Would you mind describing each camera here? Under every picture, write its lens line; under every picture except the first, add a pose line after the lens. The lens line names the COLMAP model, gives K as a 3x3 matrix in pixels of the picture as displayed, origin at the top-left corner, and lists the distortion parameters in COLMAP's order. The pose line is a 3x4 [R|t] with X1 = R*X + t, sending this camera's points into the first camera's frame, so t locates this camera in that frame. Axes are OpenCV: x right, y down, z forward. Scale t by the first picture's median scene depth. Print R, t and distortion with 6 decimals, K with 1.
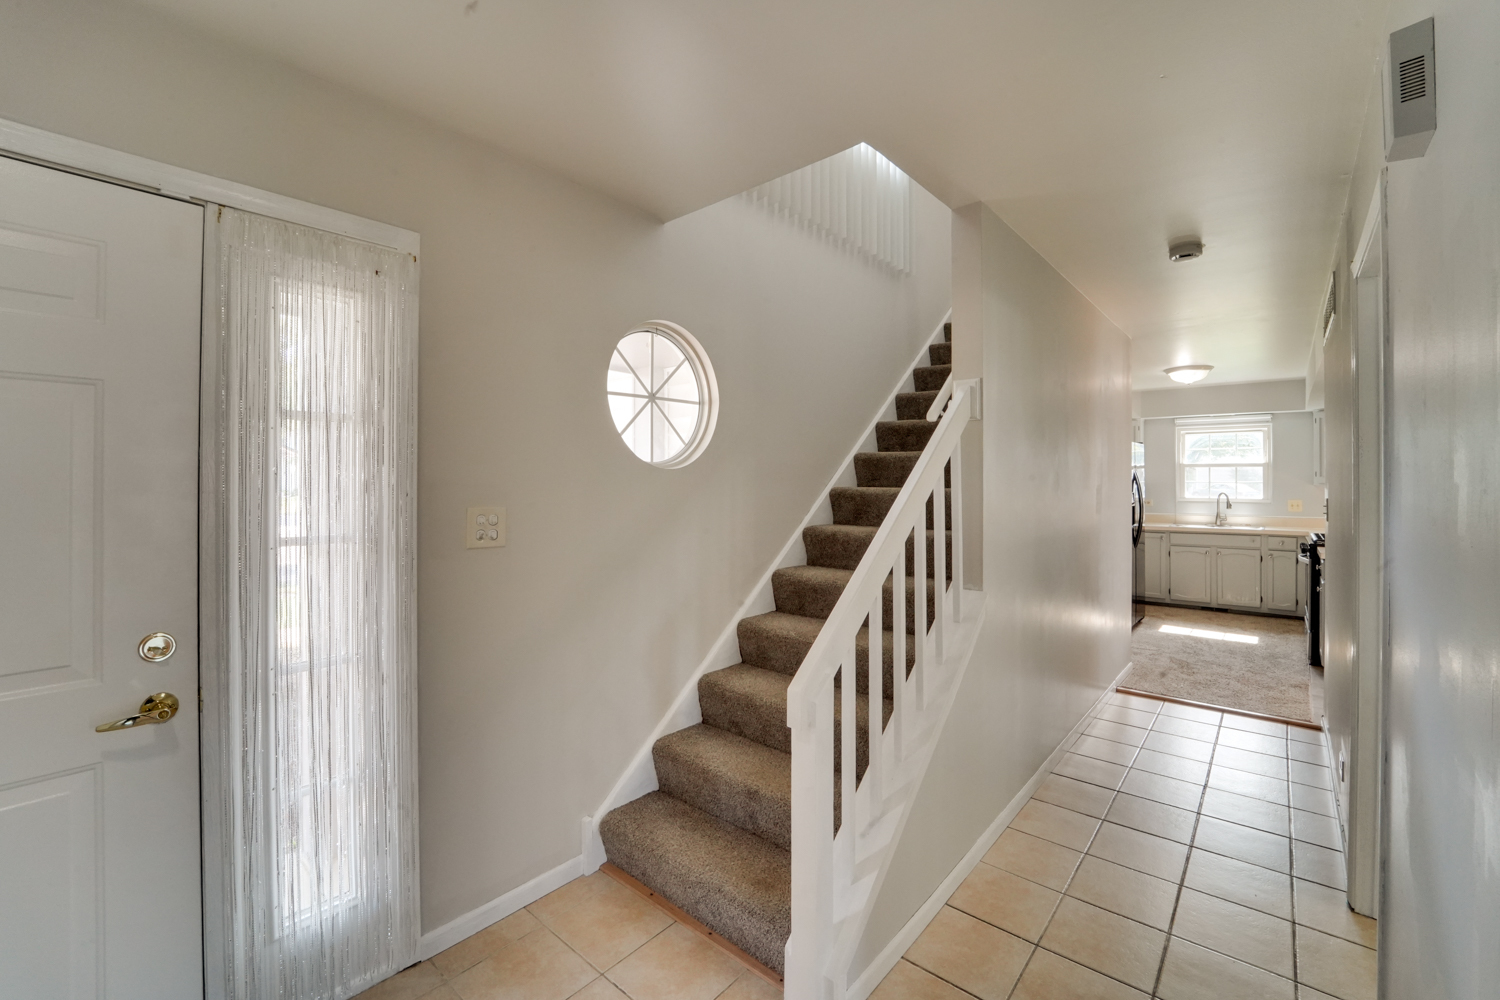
lens RADIAL K [[635.4, 0, 752.5], [0, 635.4, 478.8], [0, 0, 1]] dist [-0.022978, 0.000599]
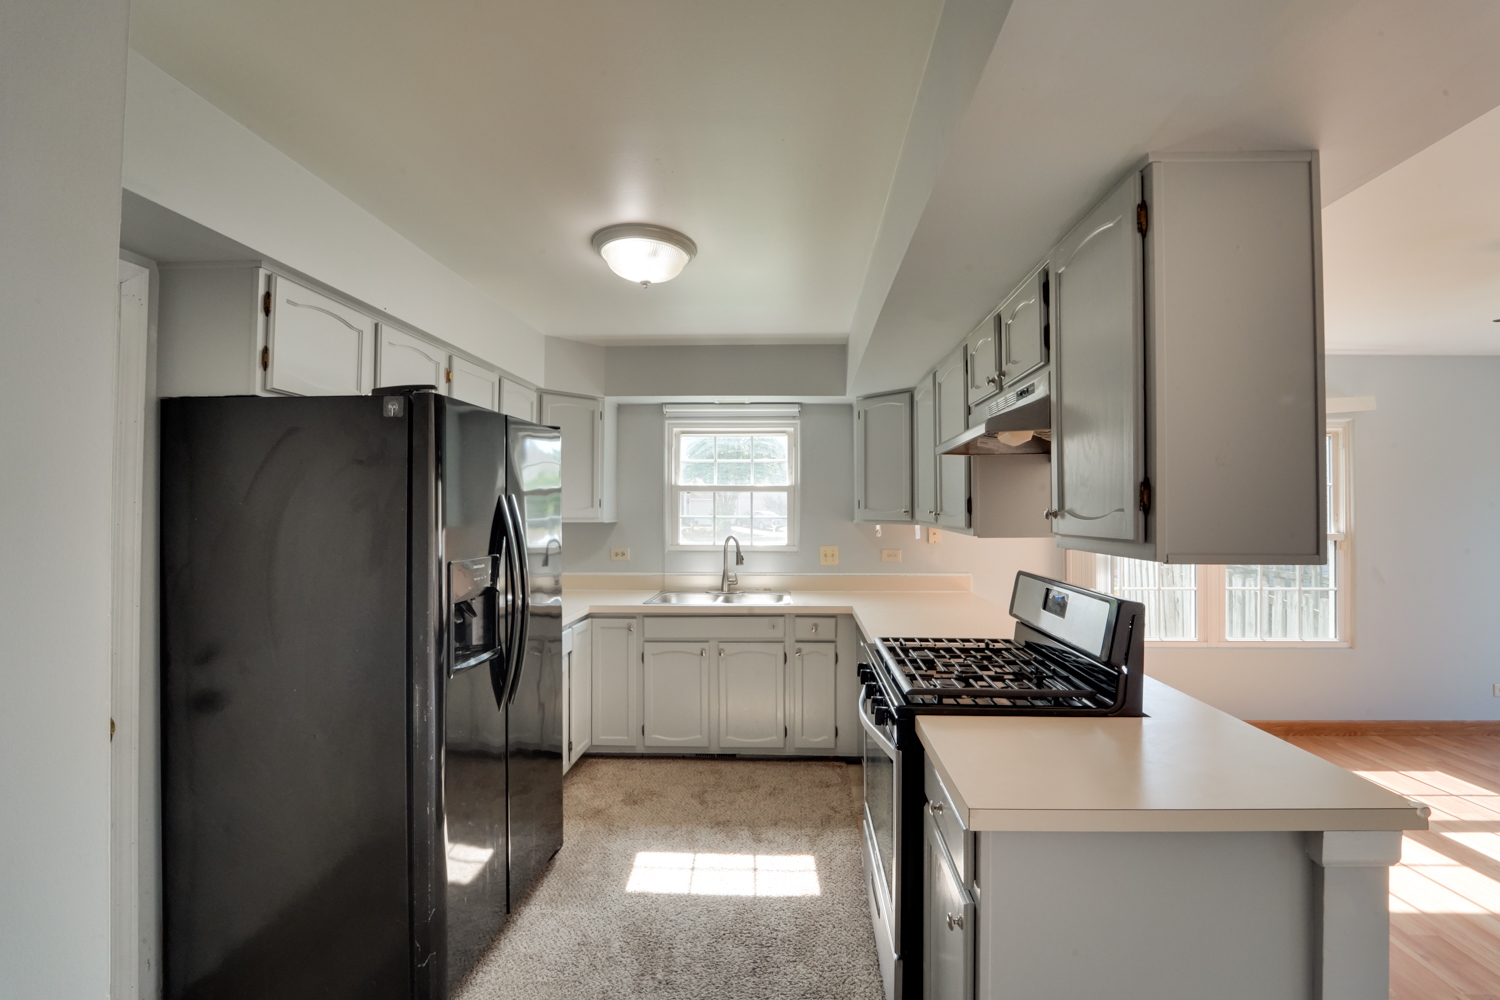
lens RADIAL K [[617.5, 0, 769.7], [0, 617.5, 495.9], [0, 0, 1]] dist [-0.019292, 0.000812]
pose [[0.789532, 0.013737, 0.613556, 0.639922], [-0.004249, 0.999848, -0.016918, -0.007547], [-0.613695, 0.010750, 0.789470, 0.791951]]
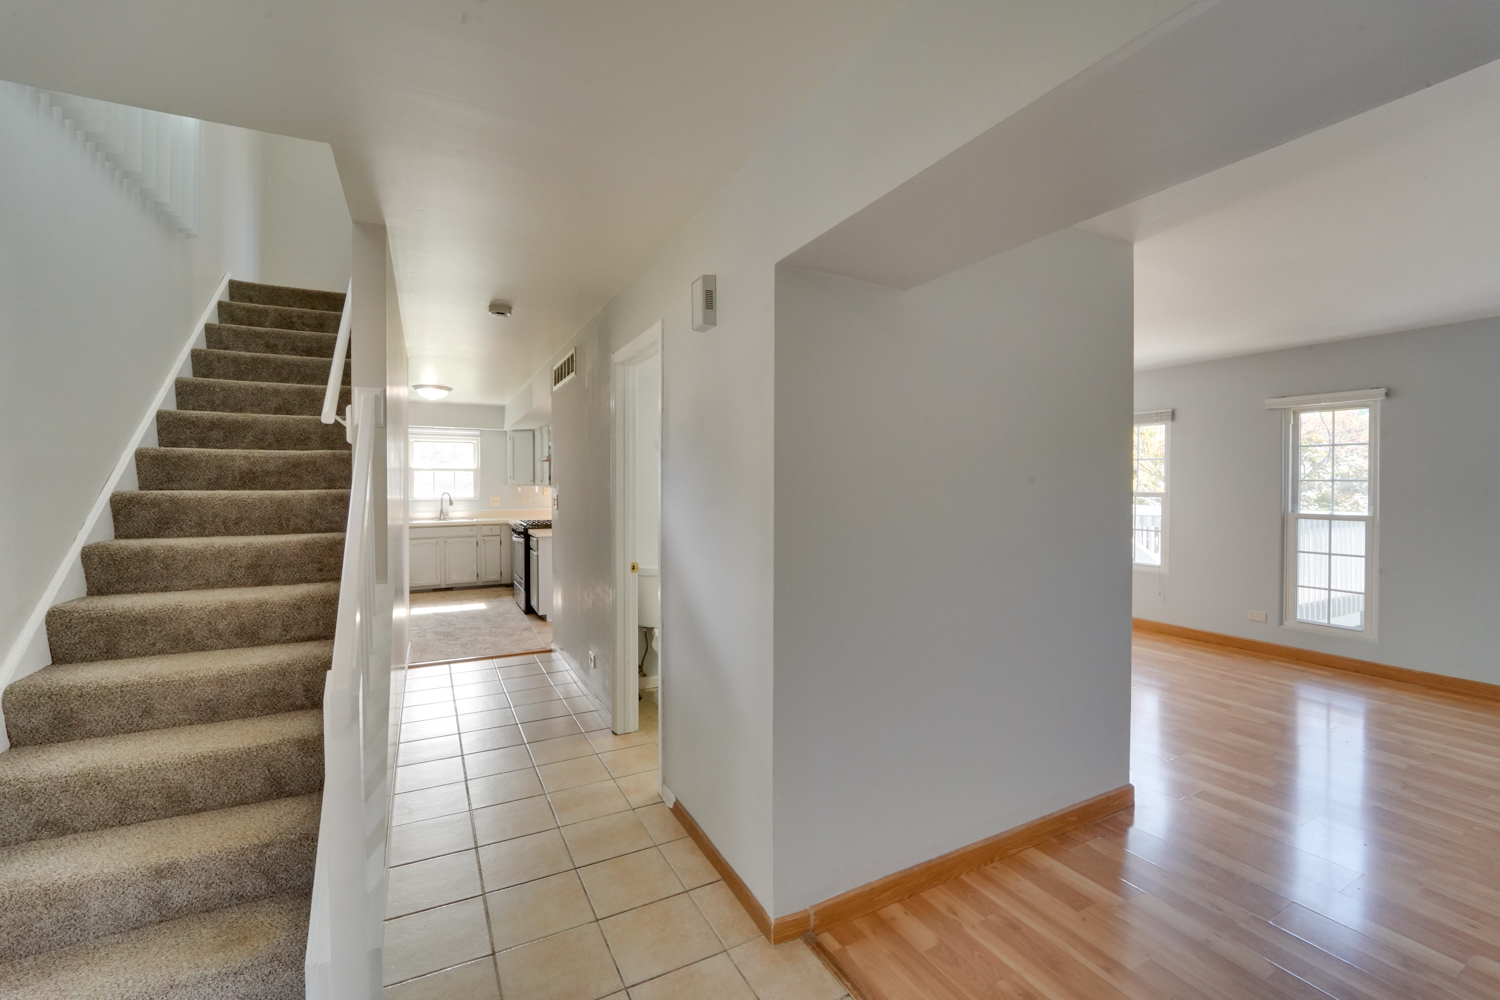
lens RADIAL K [[617.5, 0, 769.7], [0, 617.5, 495.9], [0, 0, 1]] dist [-0.019292, 0.000812]
pose [[0.349966, -0.019500, 0.936559, -0.206093], [-0.004403, 0.999738, 0.022460, -0.000554], [-0.936752, -0.011984, 0.349789, 0.004640]]
